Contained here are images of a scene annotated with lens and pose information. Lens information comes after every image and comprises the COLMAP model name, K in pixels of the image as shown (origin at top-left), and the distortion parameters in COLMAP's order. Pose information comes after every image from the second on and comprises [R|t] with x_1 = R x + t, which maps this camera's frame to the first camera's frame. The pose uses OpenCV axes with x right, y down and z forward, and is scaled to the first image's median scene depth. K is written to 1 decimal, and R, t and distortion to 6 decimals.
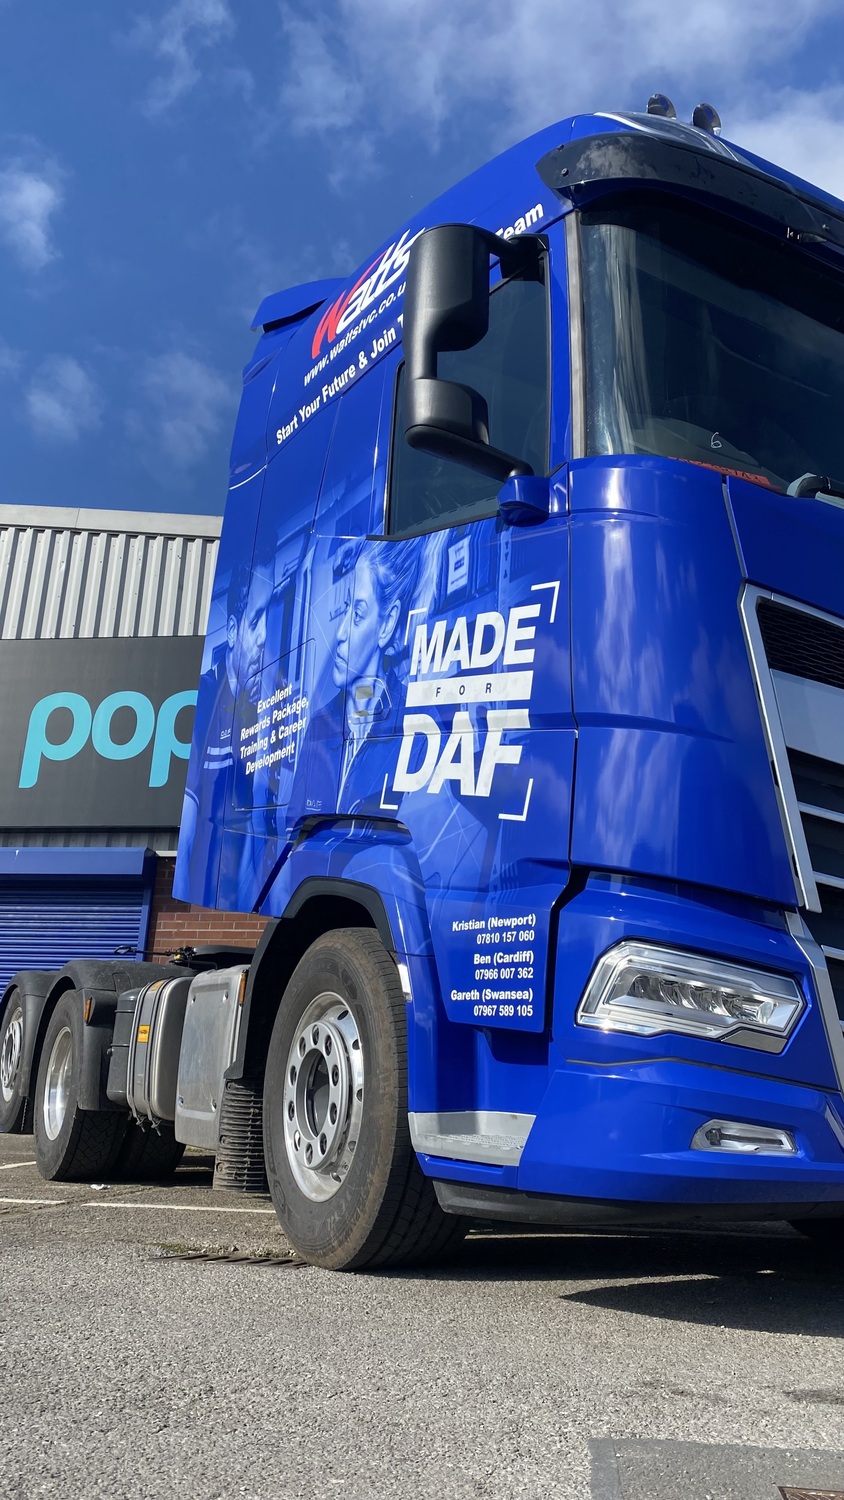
lens RADIAL K [[1141.7, 0, 421.4], [0, 1141.7, 737.4], [0, 0, 1]] dist [0.069267, -0.076898]
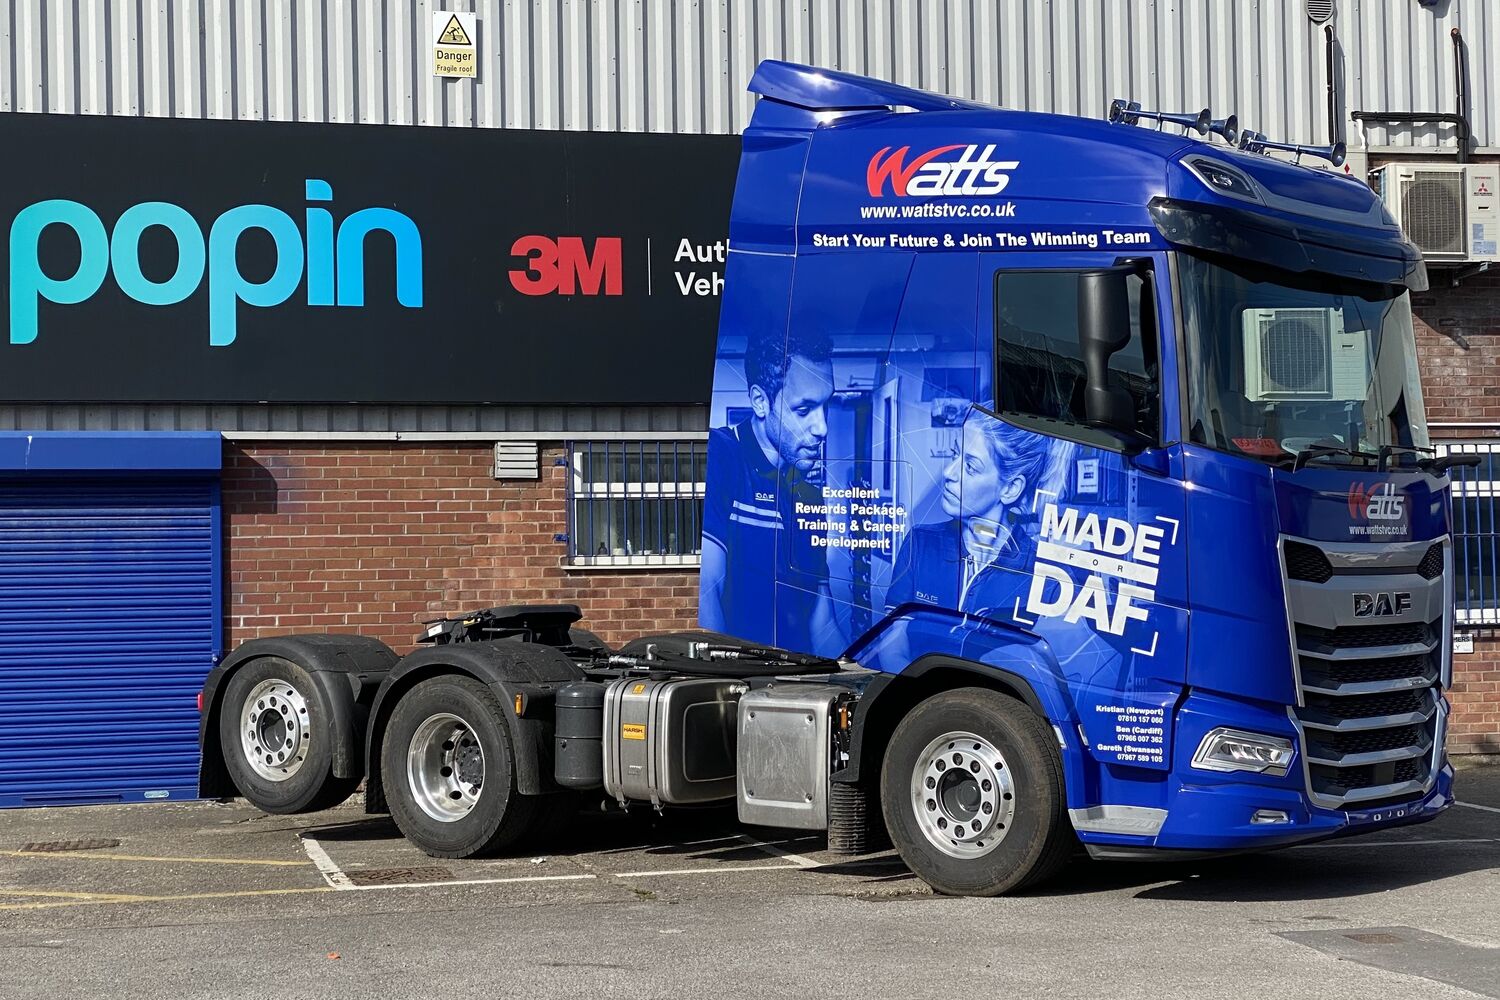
lens RADIAL K [[2680.7, 0, 746.7], [0, 2680.7, 503.8], [0, 0, 1]] dist [0.120778, 0.000000]
pose [[0.928526, -0.036982, 0.369421, -1.802514], [-0.066737, 0.962193, 0.264065, -1.079296], [-0.365220, -0.269845, 0.890953, -2.165061]]
